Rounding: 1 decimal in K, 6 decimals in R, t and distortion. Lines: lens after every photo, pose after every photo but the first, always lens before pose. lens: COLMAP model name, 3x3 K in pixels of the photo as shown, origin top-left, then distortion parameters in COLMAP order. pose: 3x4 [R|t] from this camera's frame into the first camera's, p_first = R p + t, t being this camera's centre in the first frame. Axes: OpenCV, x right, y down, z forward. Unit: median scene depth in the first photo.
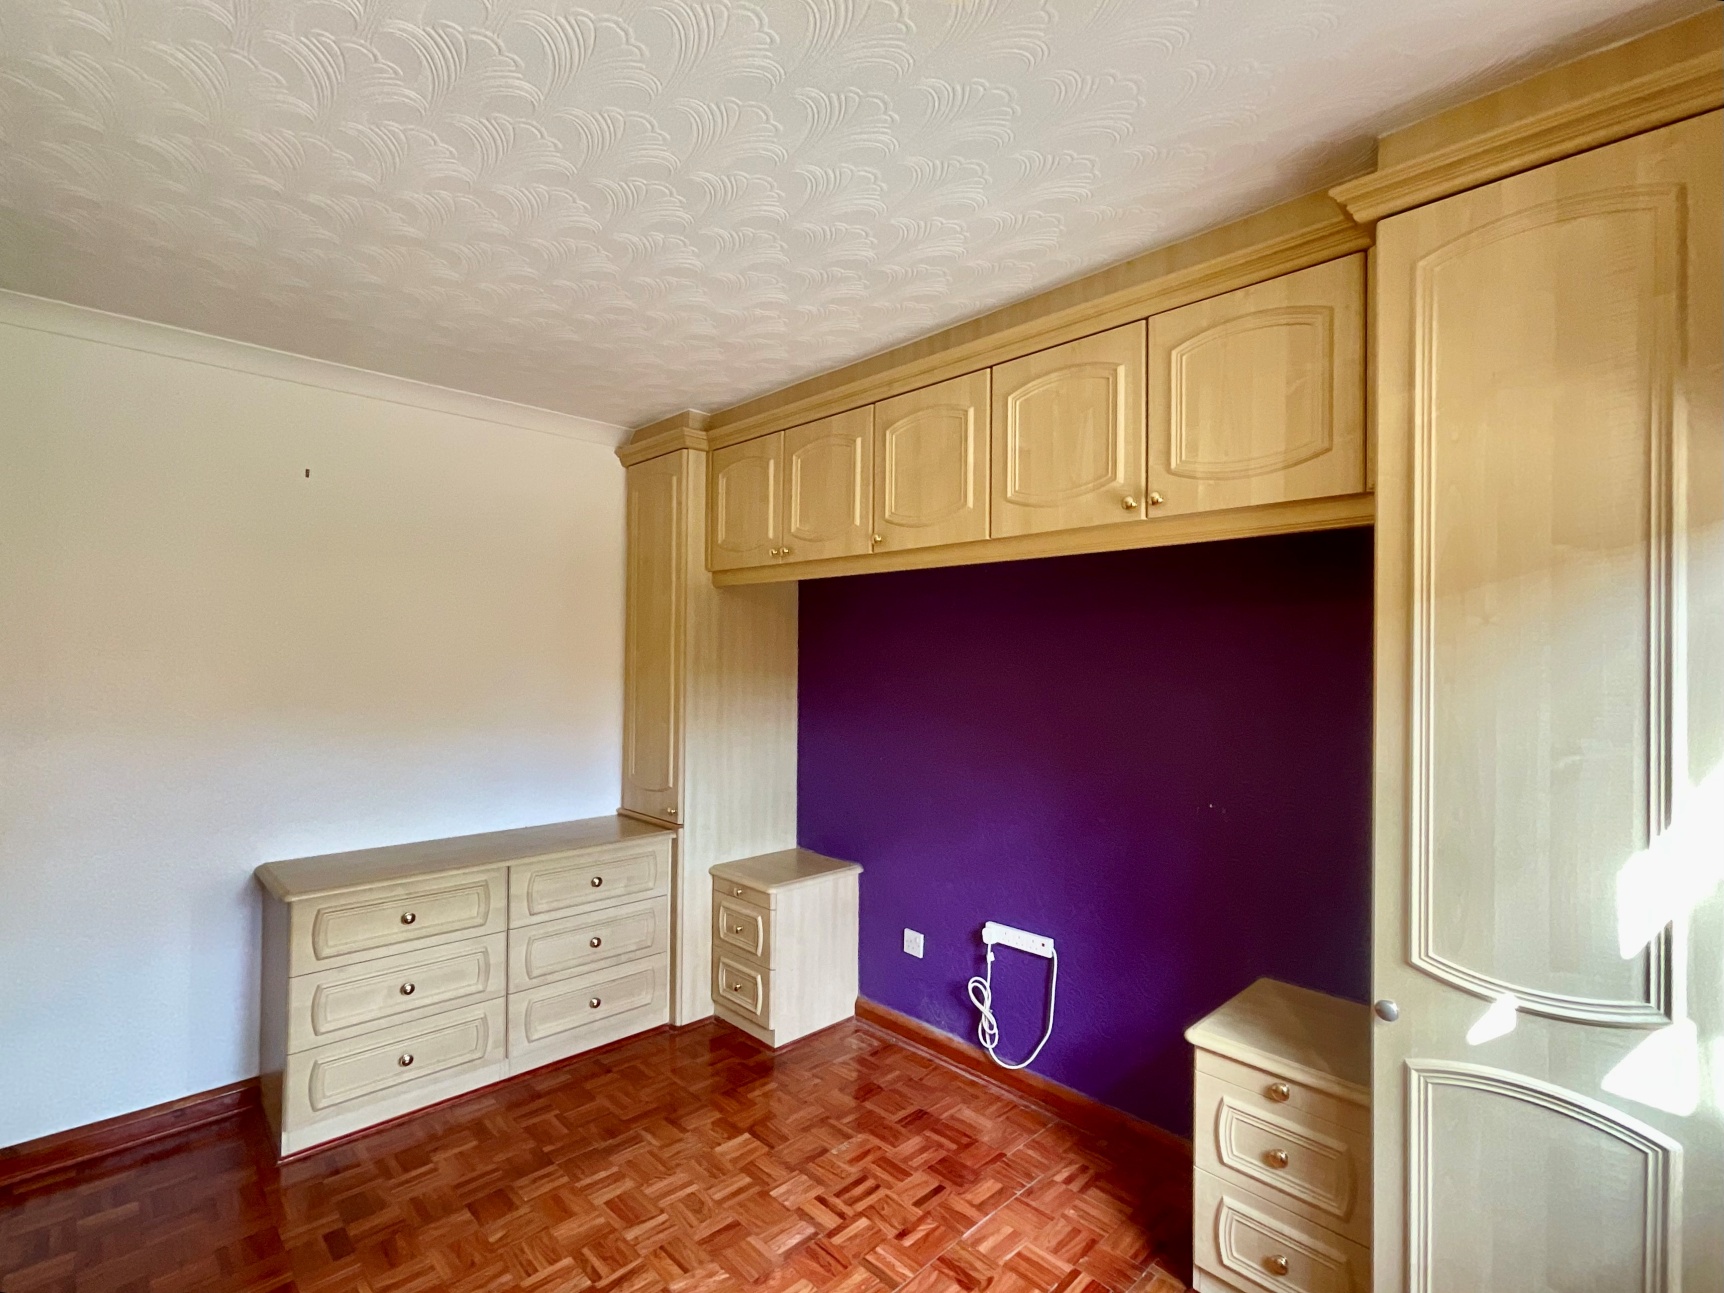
lens RADIAL K [[805.8, 0, 861.8], [0, 805.8, 650.0], [0, 0, 1]] dist [0.001413, 0.000016]
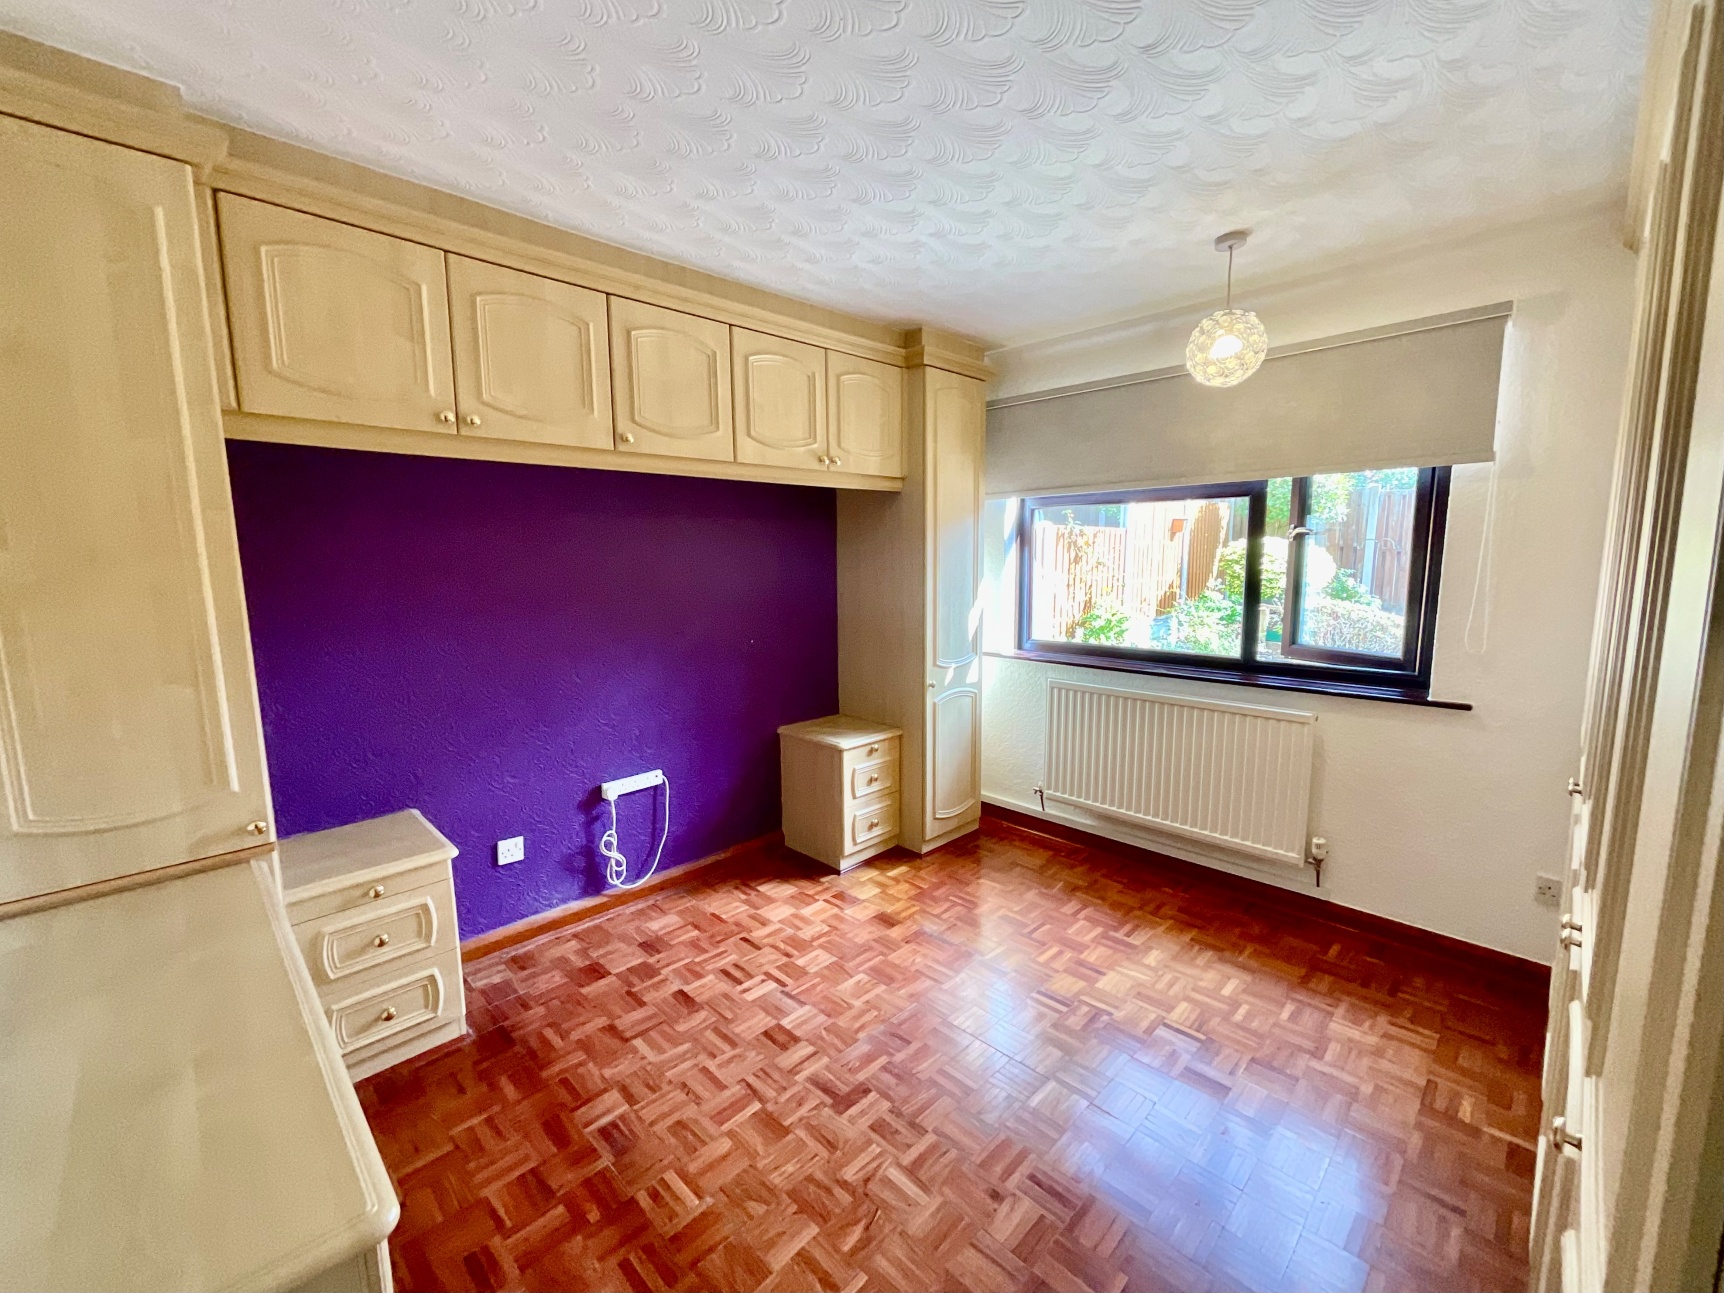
lens RADIAL K [[701.8, 0, 842.8], [0, 701.8, 643.2], [0, 0, 1]] dist [-0.000990, -0.000299]
pose [[0.012624, -0.133282, 0.990998, -0.857111], [0.006476, 0.991067, 0.133208, 0.004671], [-0.999899, 0.004736, 0.013374, 0.678969]]
